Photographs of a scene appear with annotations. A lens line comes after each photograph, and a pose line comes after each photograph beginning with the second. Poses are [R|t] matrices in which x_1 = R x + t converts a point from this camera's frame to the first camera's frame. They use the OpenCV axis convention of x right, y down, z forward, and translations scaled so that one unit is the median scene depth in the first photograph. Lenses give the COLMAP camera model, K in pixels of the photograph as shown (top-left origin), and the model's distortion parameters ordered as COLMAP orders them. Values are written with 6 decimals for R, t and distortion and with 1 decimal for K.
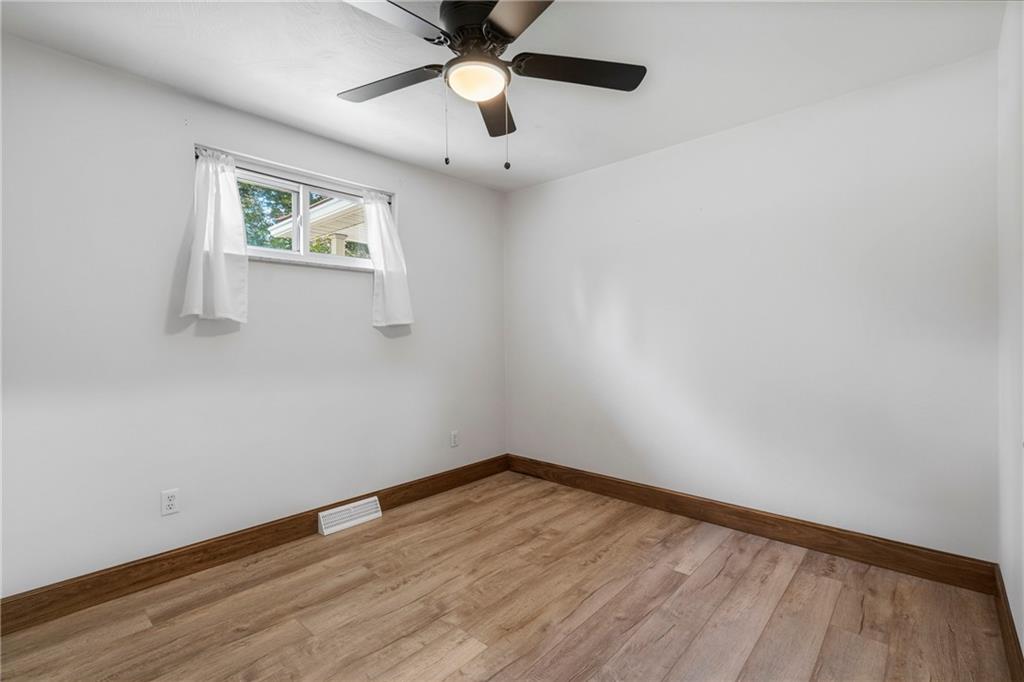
lens RADIAL K [[461.3, 0, 510.3], [0, 461.3, 339.6], [0, 0, 1]] dist [-0.006952, 0.002339]
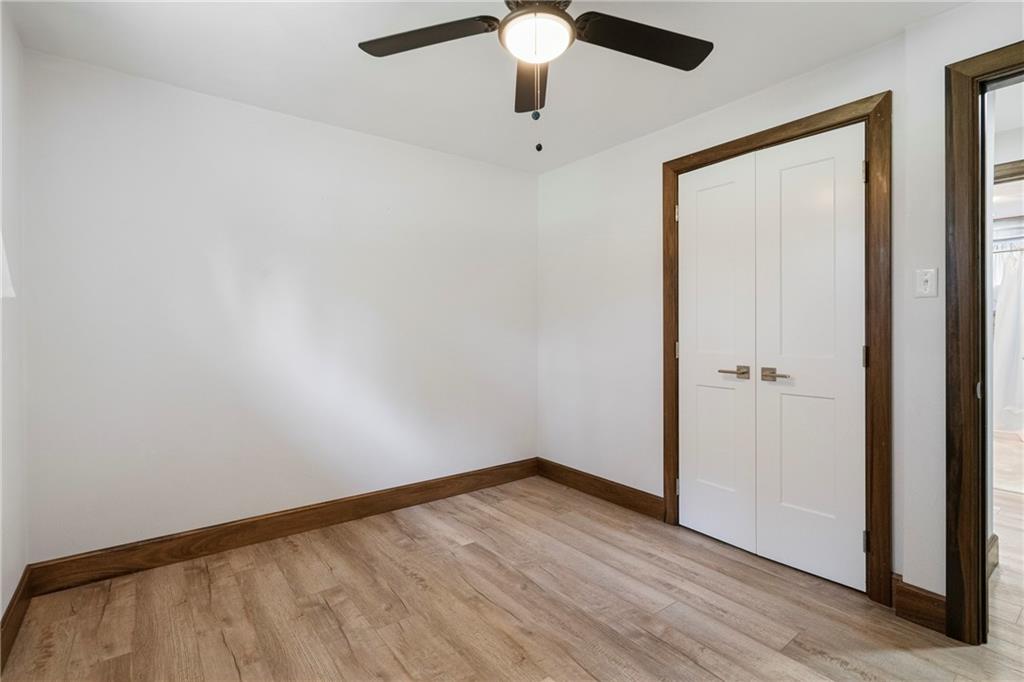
lens RADIAL K [[493.3, 0, 530.5], [0, 493.3, 340.6], [0, 0, 1]] dist [0.010129, -0.000867]
pose [[0.148963, -0.014541, 0.988736, -0.643902], [0.005689, 0.999888, 0.013847, 0.015413], [-0.988826, 0.003562, 0.149029, 0.596366]]
